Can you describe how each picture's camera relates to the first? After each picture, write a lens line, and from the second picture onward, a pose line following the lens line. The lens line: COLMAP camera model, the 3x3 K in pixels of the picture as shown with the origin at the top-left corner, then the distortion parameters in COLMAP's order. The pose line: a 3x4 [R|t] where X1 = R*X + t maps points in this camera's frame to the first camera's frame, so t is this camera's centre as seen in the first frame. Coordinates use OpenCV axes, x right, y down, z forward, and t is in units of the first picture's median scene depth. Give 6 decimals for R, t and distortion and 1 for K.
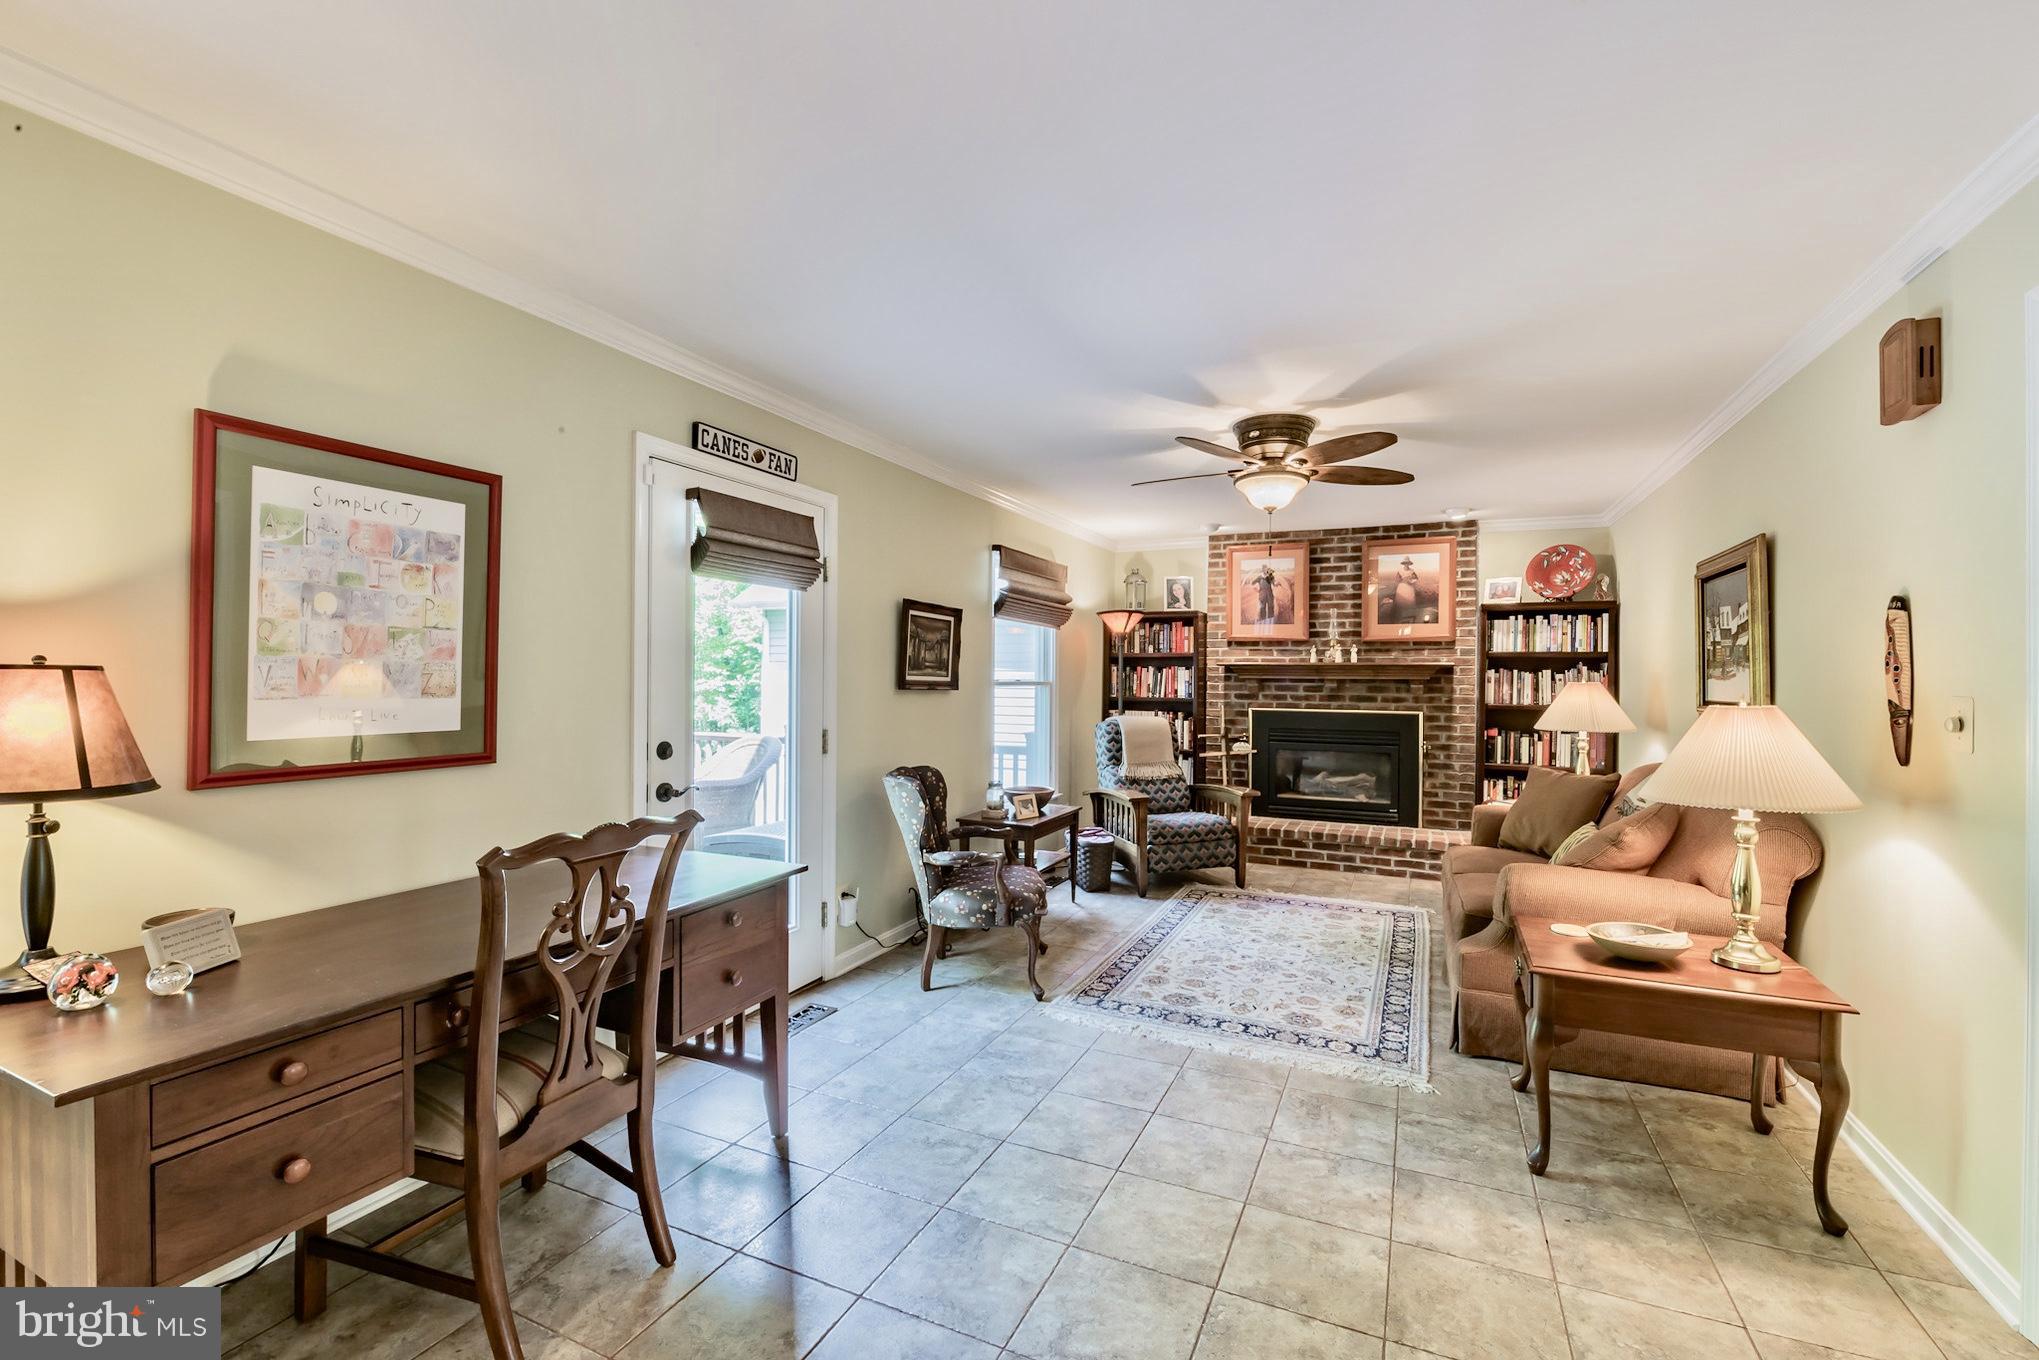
lens RADIAL K [[837.7, 0, 1034.3], [0, 837.7, 679.1], [0, 0, 1]] dist [-0.011241, -0.000599]
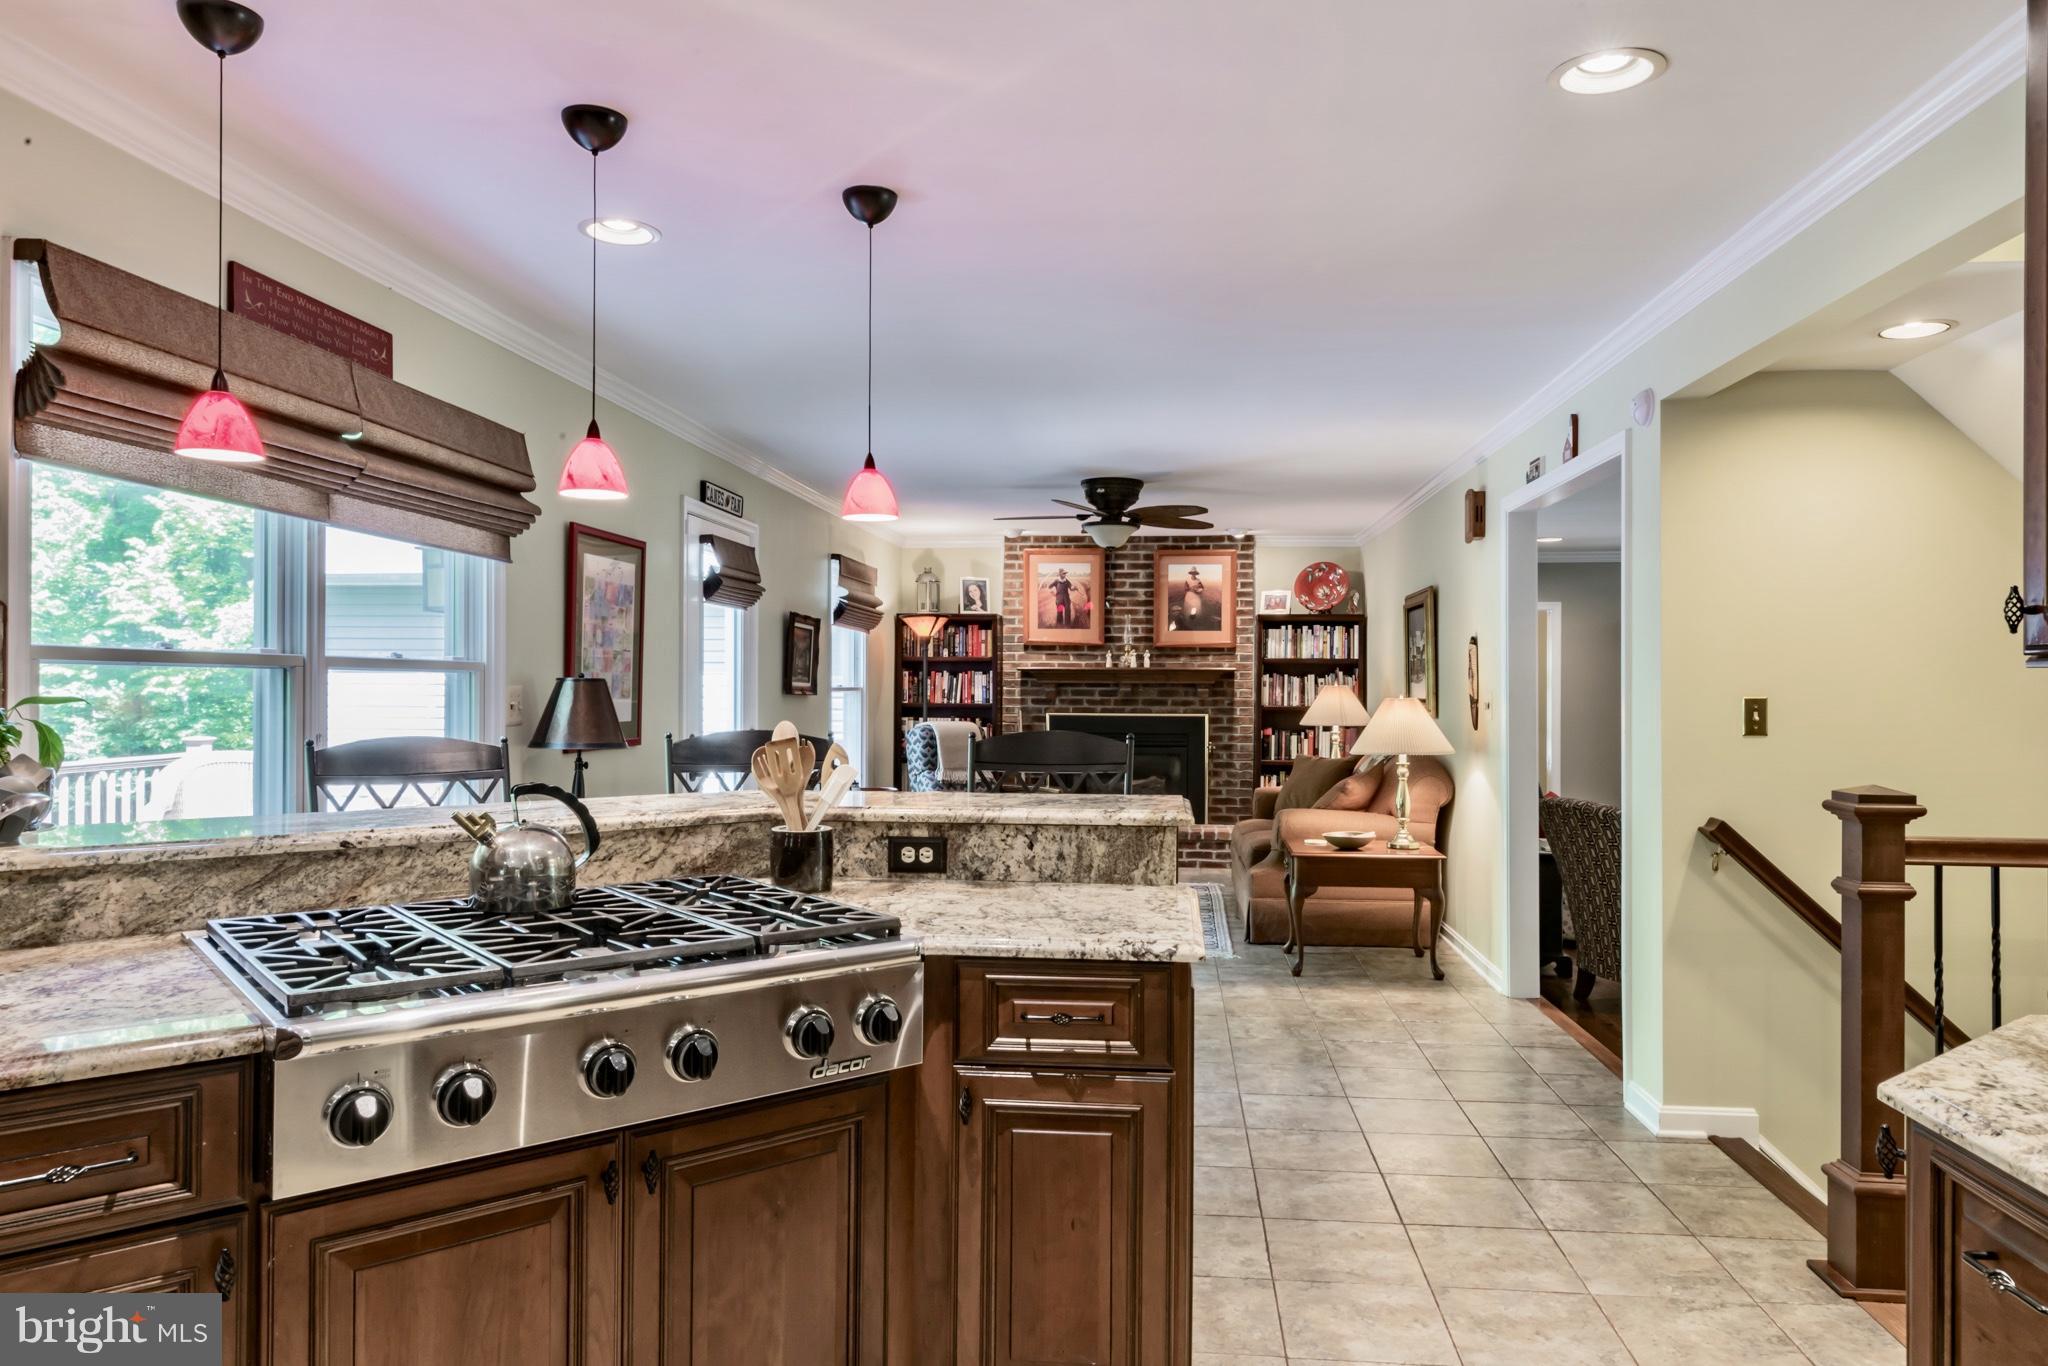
lens RADIAL K [[1248.0, 0, 1022.5], [0, 1248.0, 685.1], [0, 0, 1]] dist [0.005712, 0.000783]
pose [[0.951725, -0.003856, 0.306929, -0.262564], [0.003685, 0.999993, 0.001136, -0.000196], [-0.306931, 0.000049, 0.951732, -0.465524]]
